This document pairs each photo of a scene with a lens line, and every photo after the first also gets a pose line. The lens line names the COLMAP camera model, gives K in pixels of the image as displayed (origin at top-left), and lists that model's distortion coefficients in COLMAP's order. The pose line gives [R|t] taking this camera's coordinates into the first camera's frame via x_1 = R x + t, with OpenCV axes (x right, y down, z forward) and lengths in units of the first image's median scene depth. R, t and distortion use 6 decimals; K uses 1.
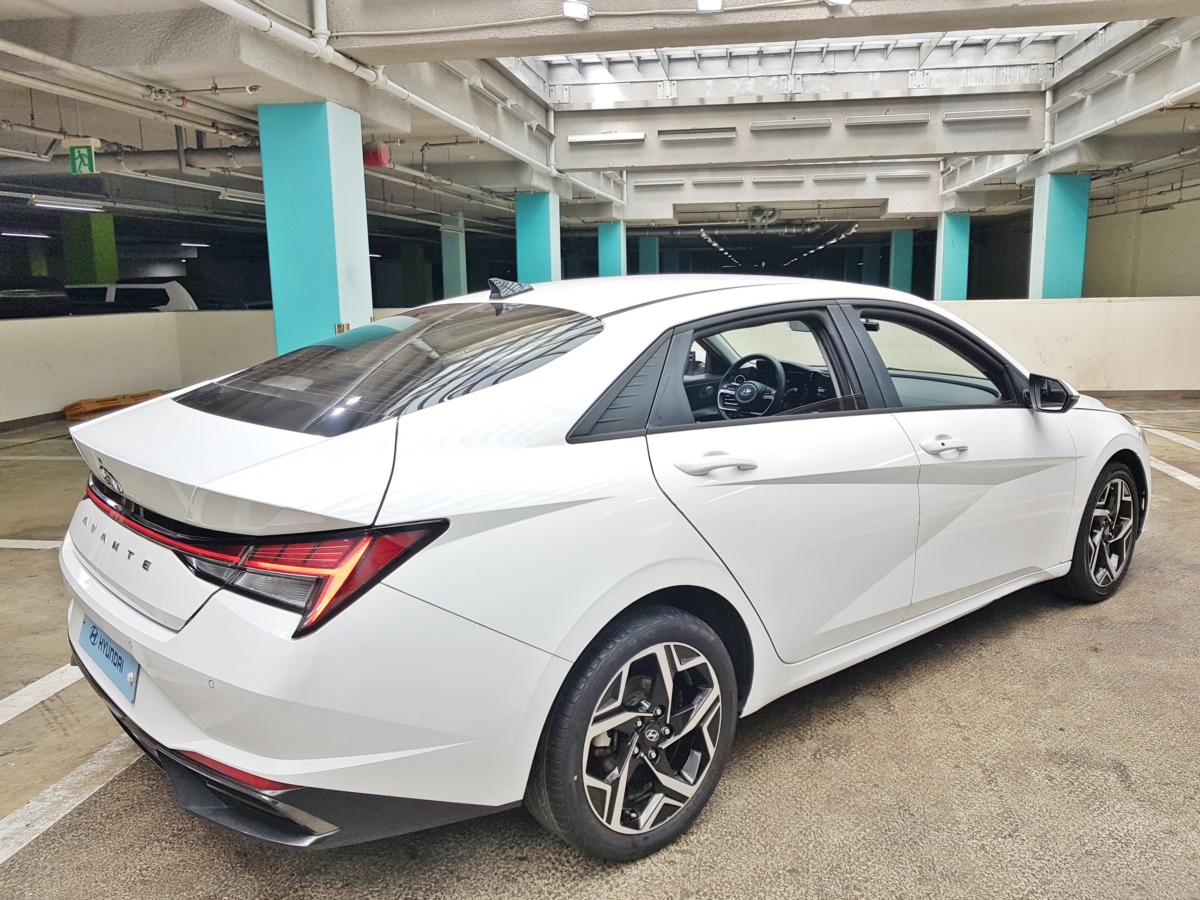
lens RADIAL K [[936.7, 0, 603.1], [0, 936.7, 478.4], [0, 0, 1]] dist [-0.010285, -0.010559]
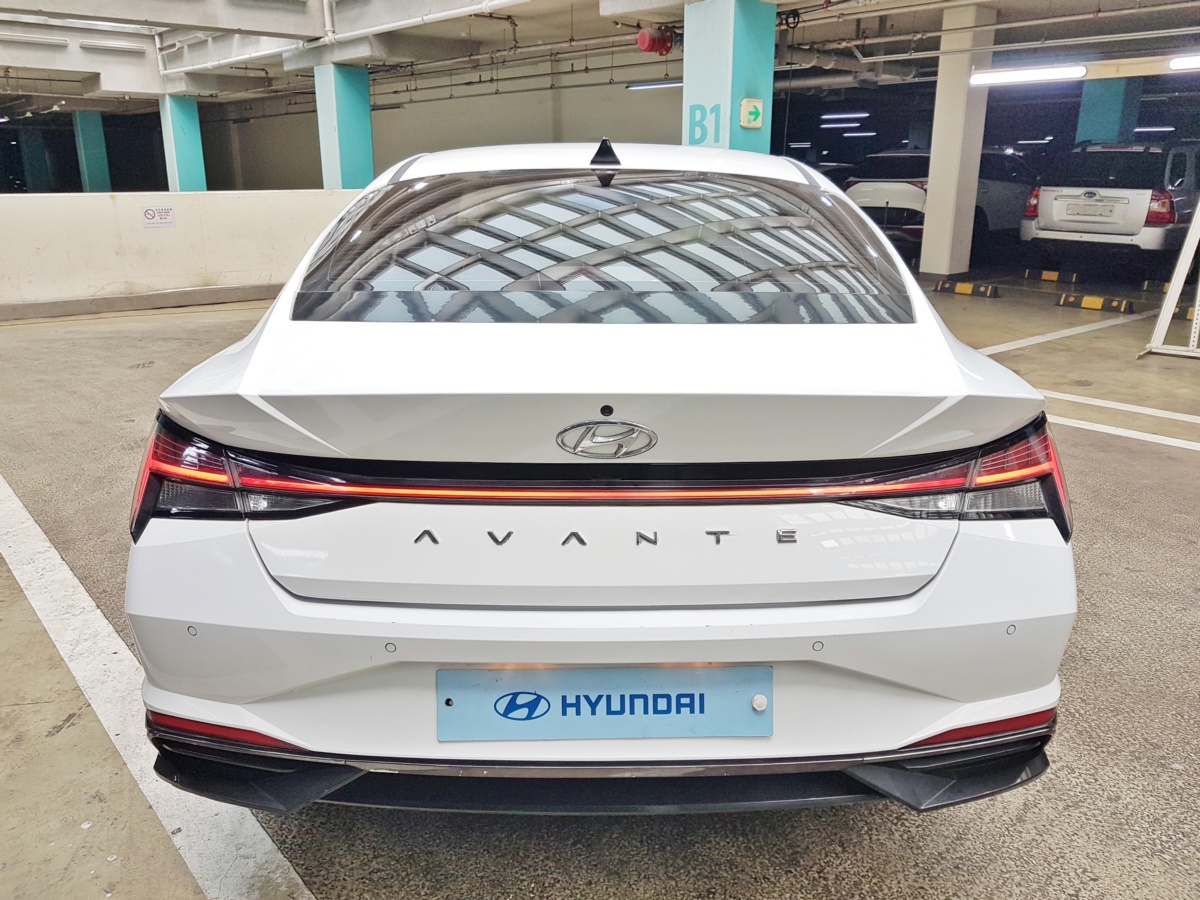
lens RADIAL K [[936.7, 0, 603.1], [0, 936.7, 478.4], [0, 0, 1]] dist [-0.010285, -0.010559]
pose [[0.635579, -0.213587, 0.741903, -0.152034], [0.134706, 0.976909, 0.165842, -0.011506], [-0.760193, -0.005467, 0.649674, 0.091903]]
